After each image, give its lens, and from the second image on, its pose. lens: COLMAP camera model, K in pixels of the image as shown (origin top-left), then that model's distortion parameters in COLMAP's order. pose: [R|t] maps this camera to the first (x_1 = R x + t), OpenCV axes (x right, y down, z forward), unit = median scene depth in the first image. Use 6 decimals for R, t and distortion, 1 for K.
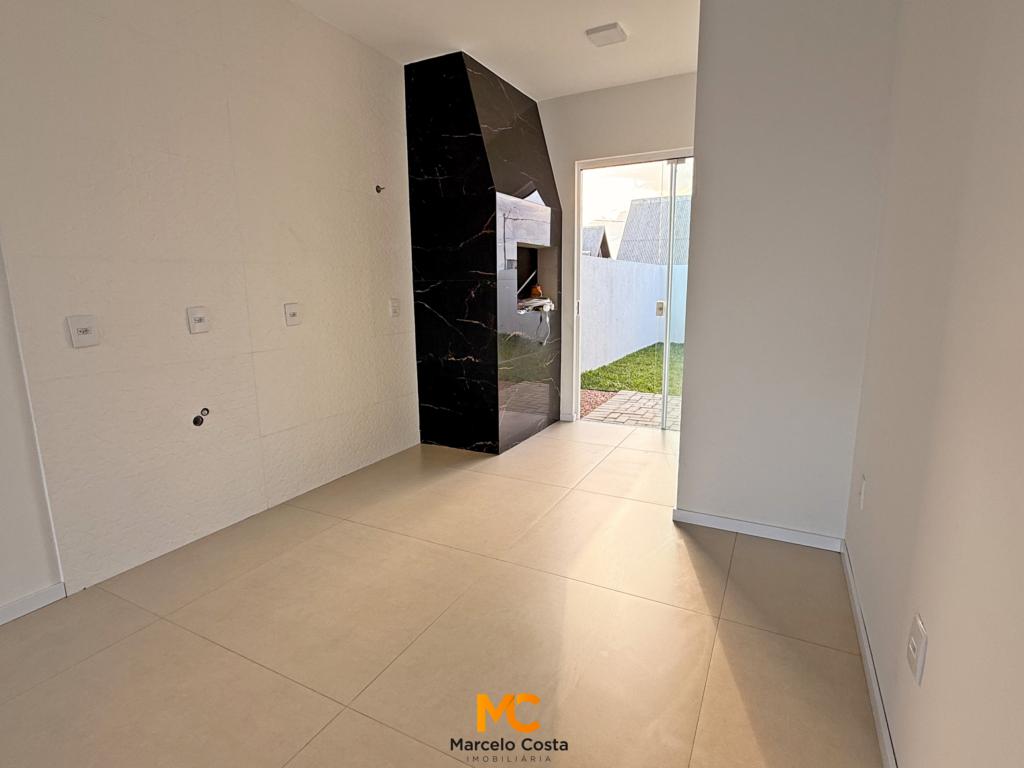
lens RADIAL K [[518.3, 0, 507.2], [0, 518.3, 381.7], [0, 0, 1]] dist [-0.000288, 0.000563]
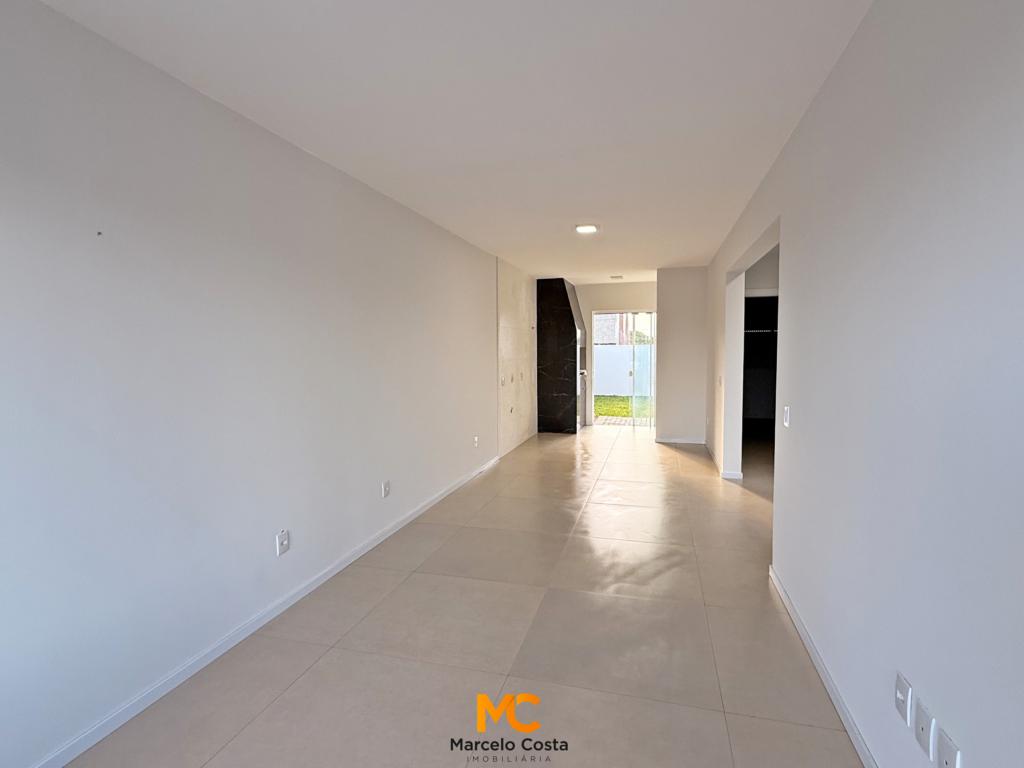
lens RADIAL K [[518.3, 0, 507.2], [0, 518.3, 381.7], [0, 0, 1]] dist [-0.000288, 0.000563]
pose [[0.977160, -0.013617, 0.212068, -0.788381], [0.038963, 0.992508, -0.115801, 0.156241], [-0.208903, 0.121419, 0.970370, -1.222314]]
